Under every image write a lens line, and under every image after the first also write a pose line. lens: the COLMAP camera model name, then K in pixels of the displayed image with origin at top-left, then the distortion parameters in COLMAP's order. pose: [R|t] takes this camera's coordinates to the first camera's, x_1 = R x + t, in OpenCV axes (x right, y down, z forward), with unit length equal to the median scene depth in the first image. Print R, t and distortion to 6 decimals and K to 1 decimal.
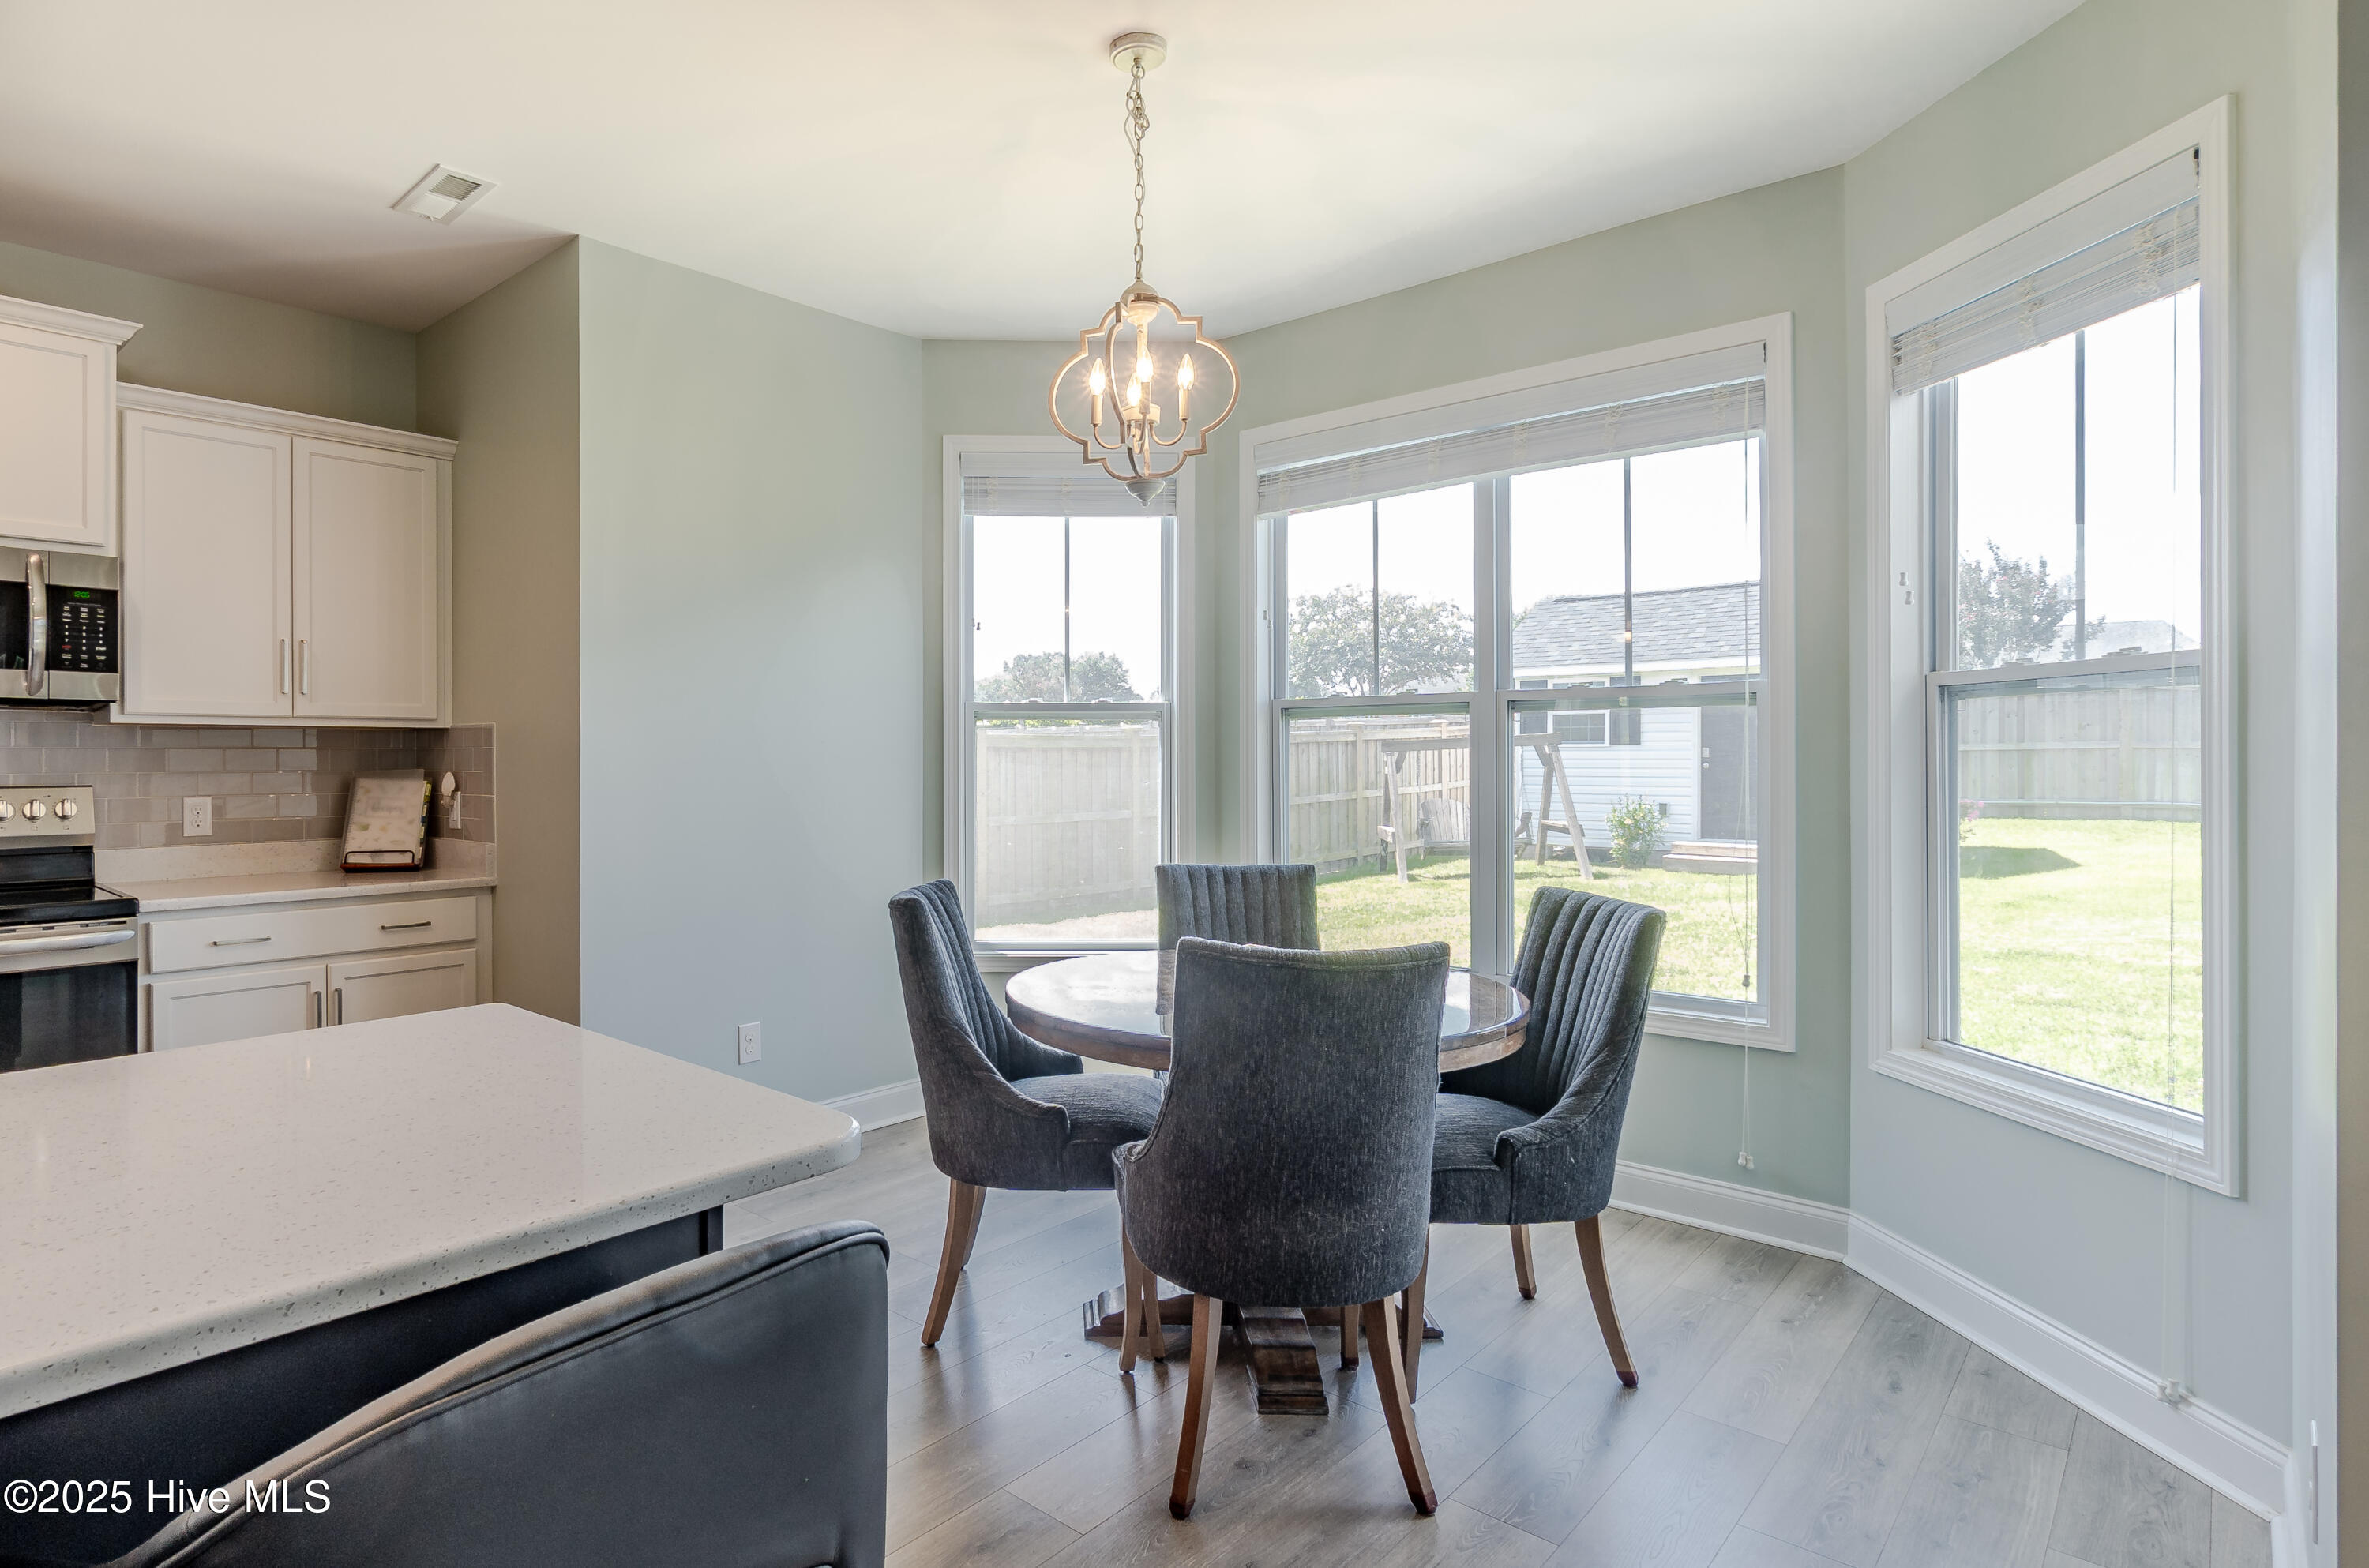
lens RADIAL K [[1259.4, 0, 1015.3], [0, 1259.4, 758.9], [0, 0, 1]] dist [-0.005336, 0.000933]
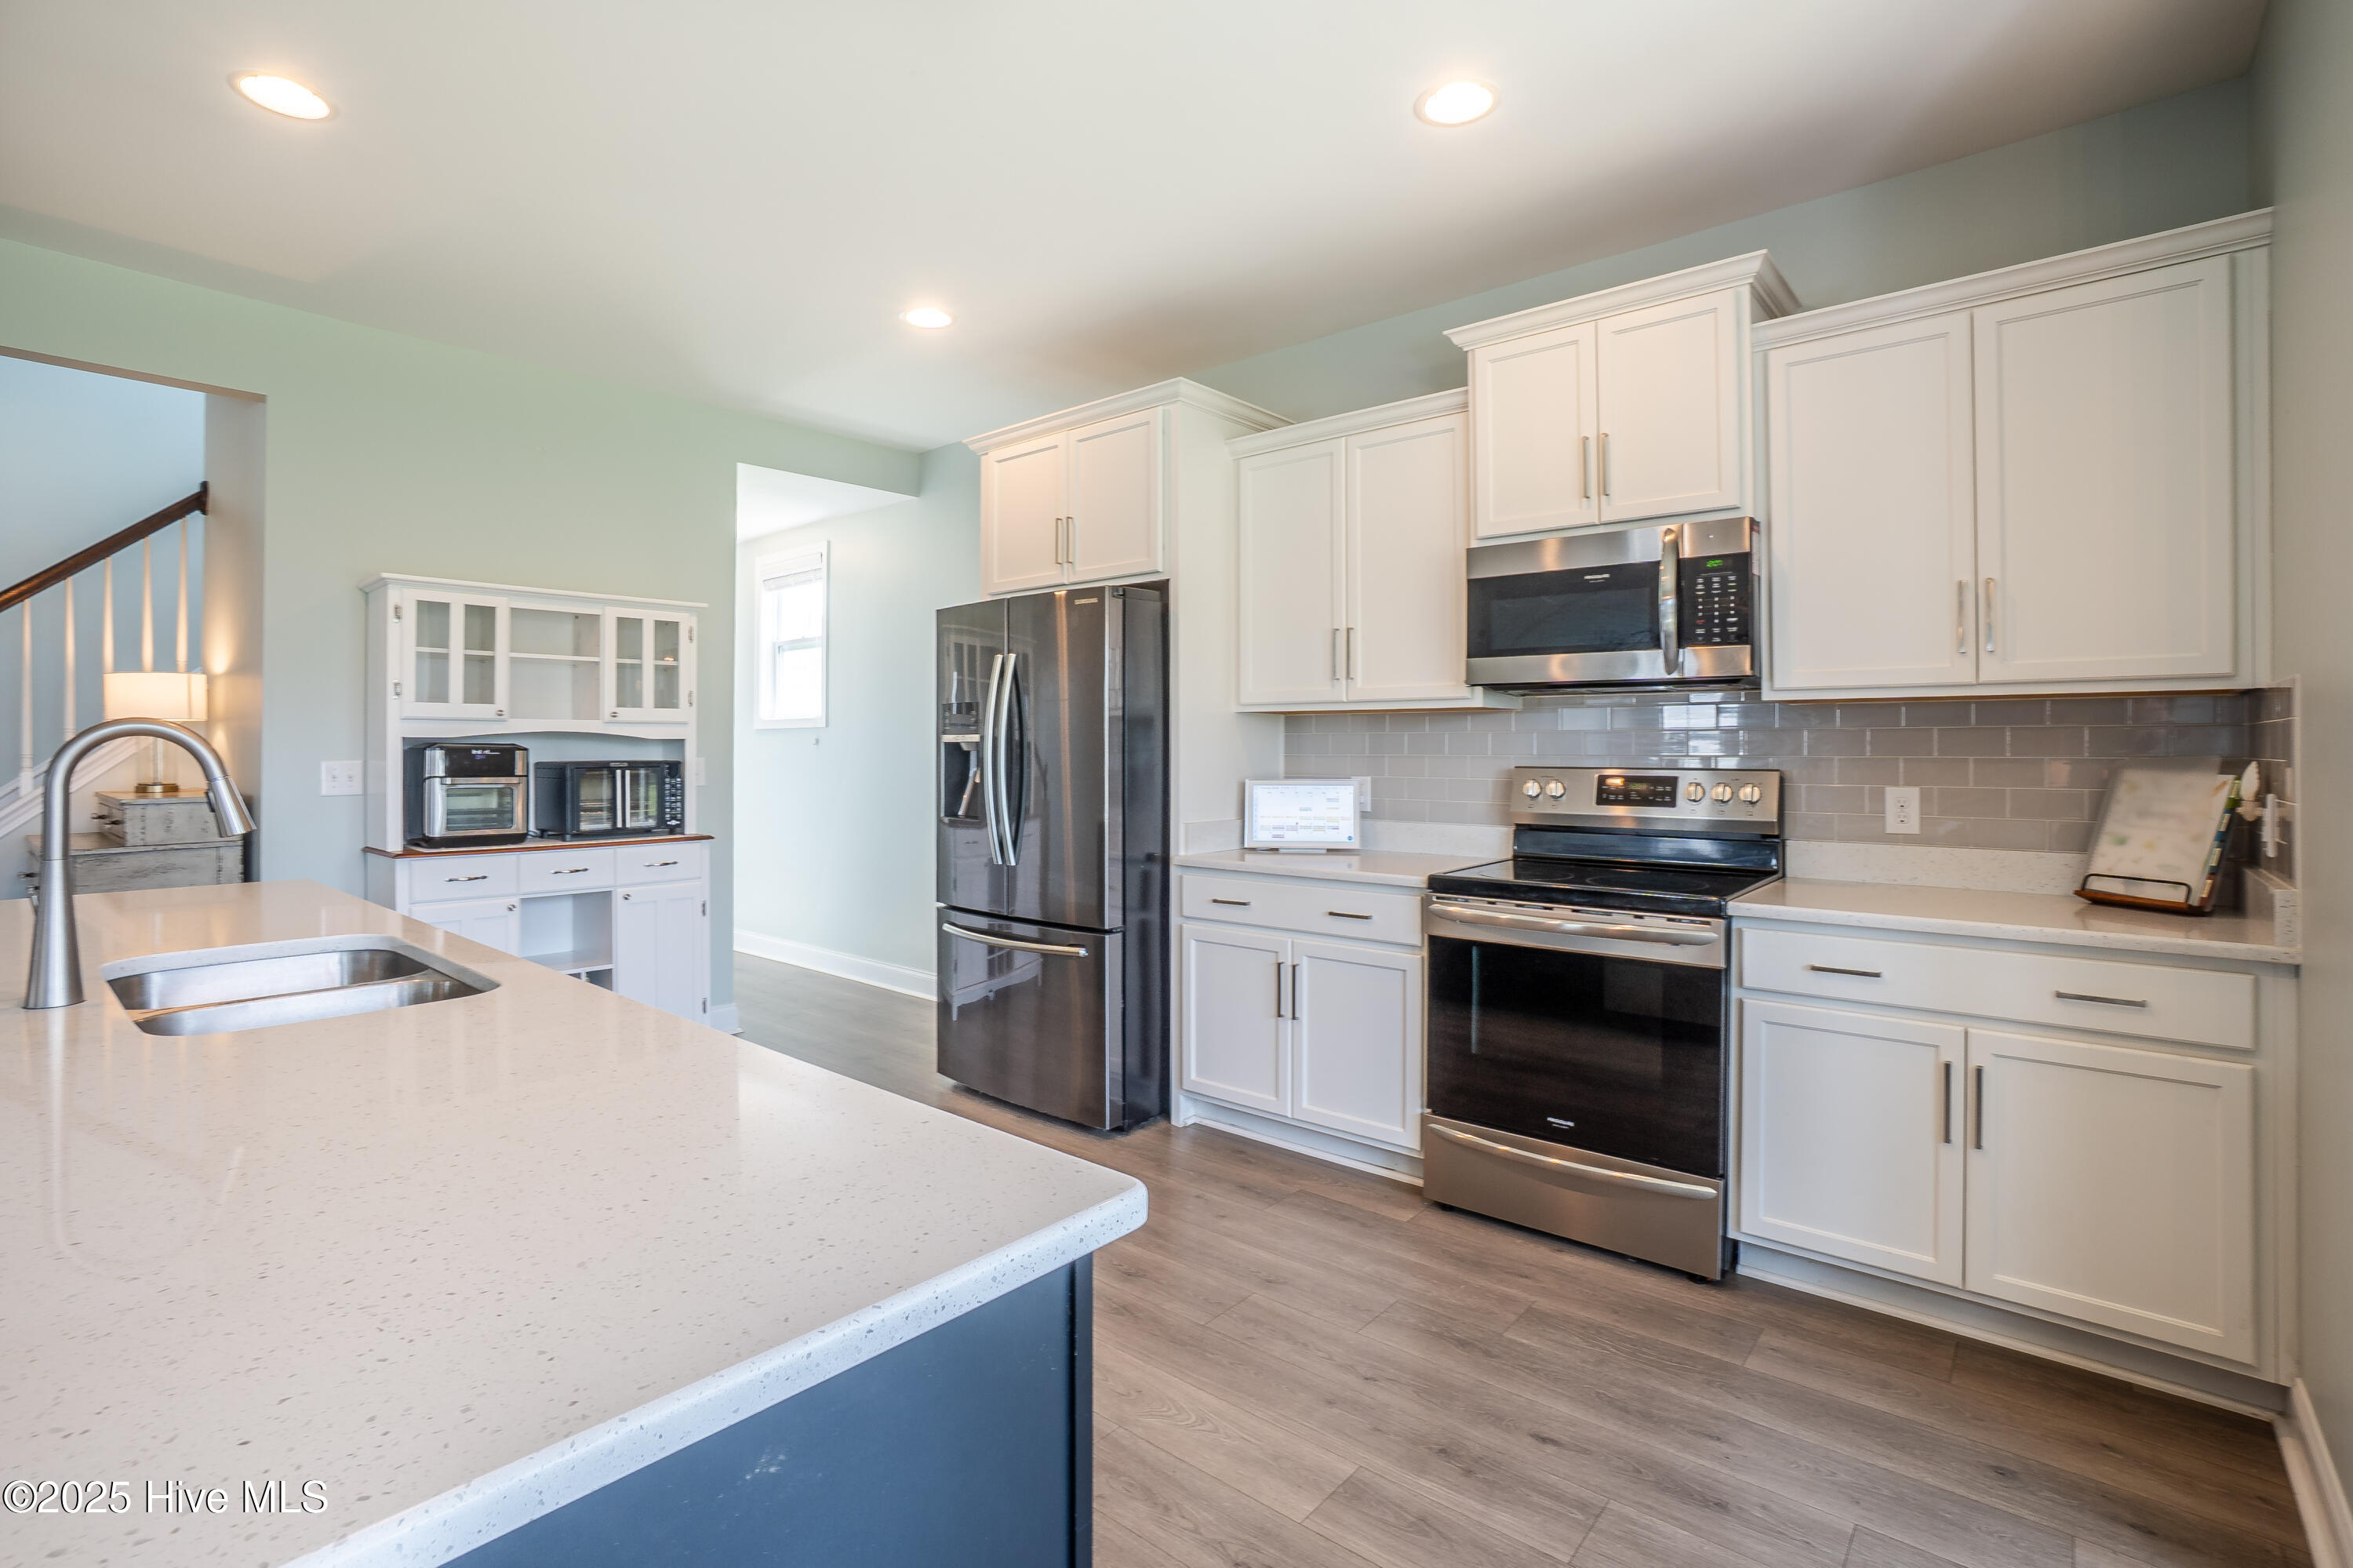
lens RADIAL K [[1088.7, 0, 1176.3], [0, 1088.7, 743.6], [0, 0, 1]] dist [-0.057599, 0.022590]
pose [[0.065250, -0.004510, -0.997859, 0.021918], [-0.003000, 0.999984, -0.004716, 0.006956], [0.997864, 0.003301, 0.065235, 0.509557]]
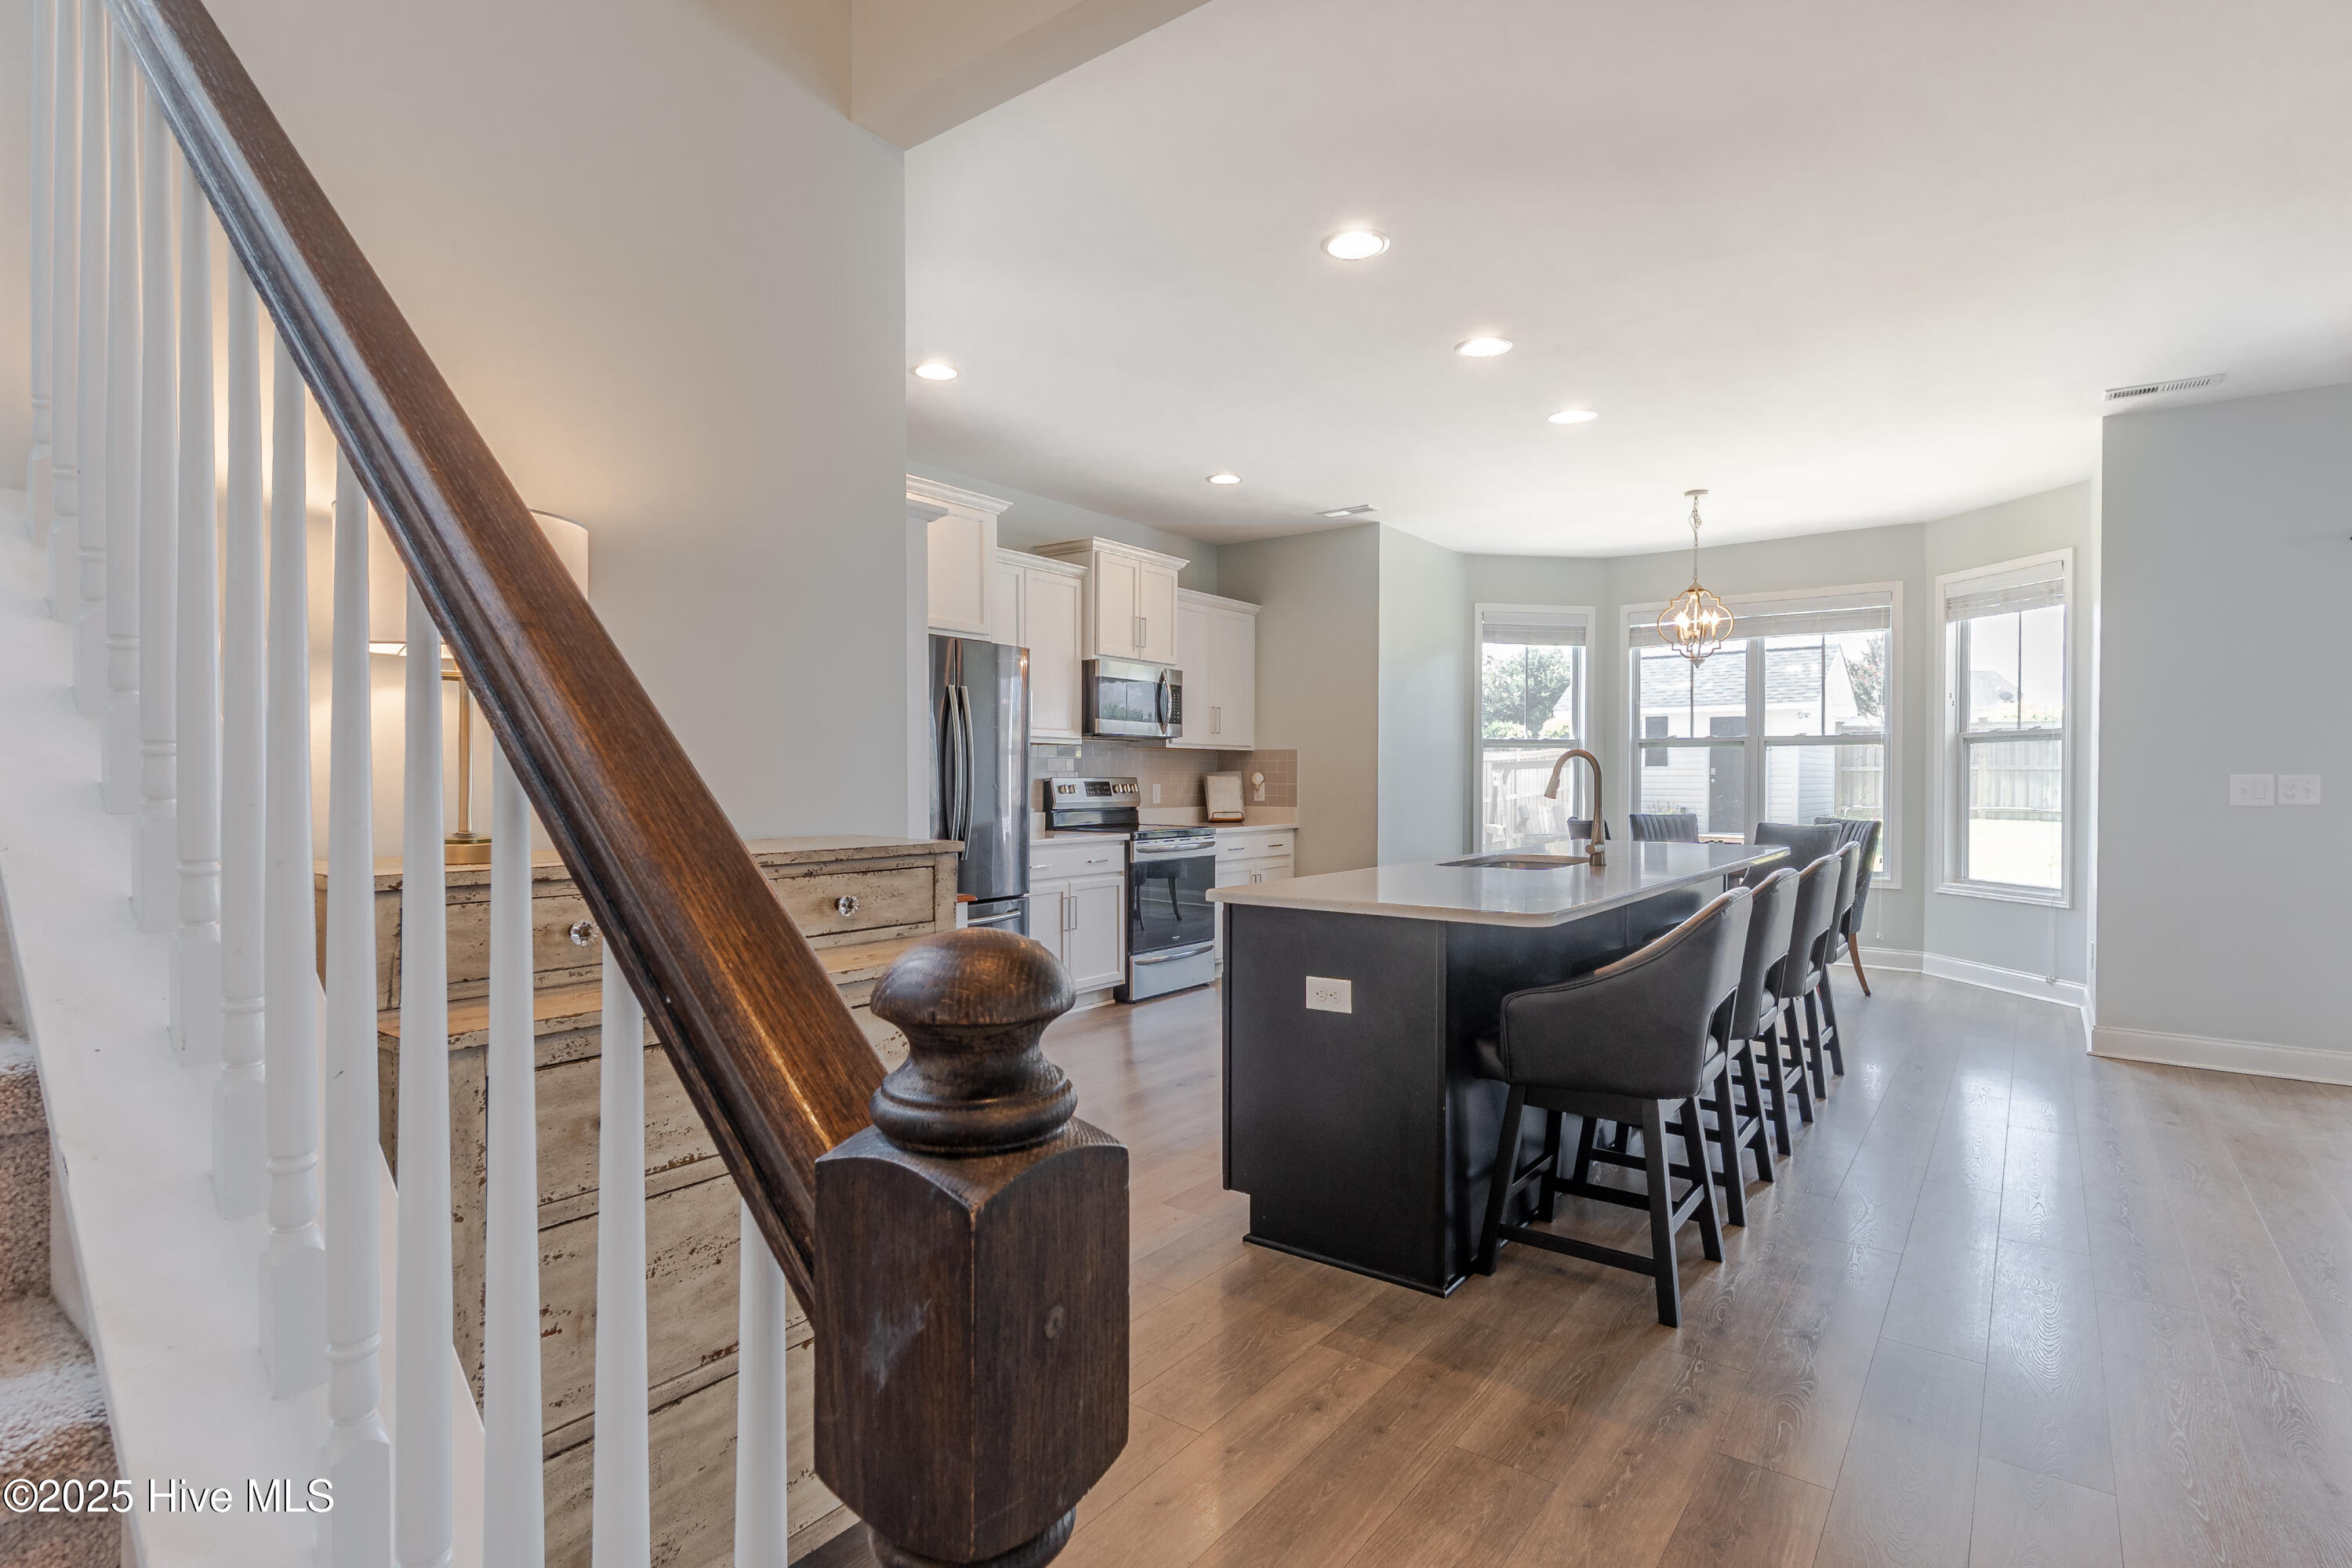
lens RADIAL K [[1149.2, 0, 1172.4], [0, 1149.2, 792.6], [0, 0, 1]] dist [0.002097, -0.000139]
pose [[0.992131, 0.001439, 0.125193, -0.918833], [-0.002923, 0.999928, 0.011676, 0.023871], [-0.125167, -0.011950, 0.992064, -0.891895]]
